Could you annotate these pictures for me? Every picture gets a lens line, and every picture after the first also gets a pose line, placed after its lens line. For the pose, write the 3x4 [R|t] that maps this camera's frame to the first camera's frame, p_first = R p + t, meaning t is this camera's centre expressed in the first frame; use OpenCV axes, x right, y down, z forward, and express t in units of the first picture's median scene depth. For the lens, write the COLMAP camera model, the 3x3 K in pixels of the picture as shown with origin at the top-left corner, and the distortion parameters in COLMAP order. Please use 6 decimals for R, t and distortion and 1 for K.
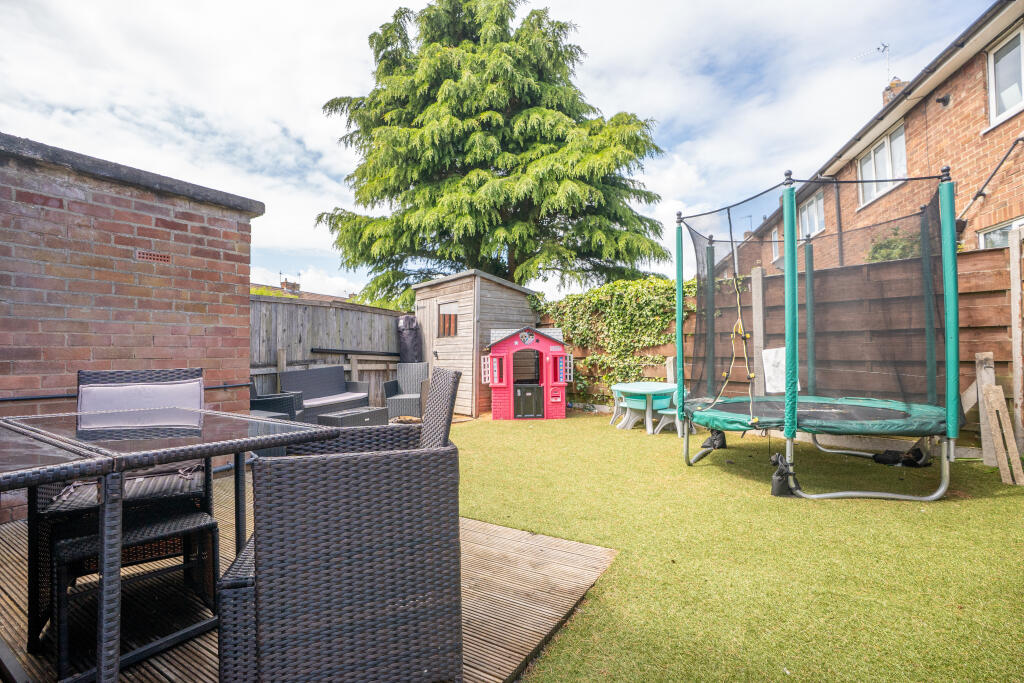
lens RADIAL K [[480.4, 0, 512.5], [0, 480.4, 339.4], [0, 0, 1]] dist [-0.068846, 0.027666]
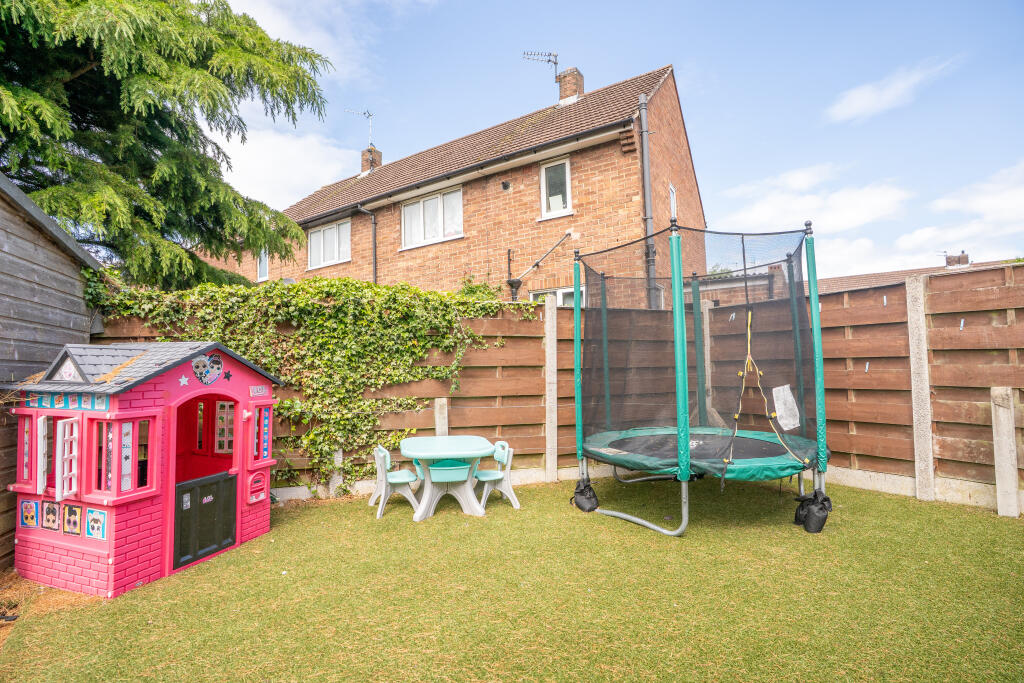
lens RADIAL K [[480.4, 0, 512.5], [0, 480.4, 339.4], [0, 0, 1]] dist [-0.068846, 0.027666]
pose [[0.292309, 0.067087, 0.953968, -0.294950], [-0.005555, 0.997639, -0.068456, -0.002149], [-0.956308, 0.014712, 0.291991, 0.613279]]
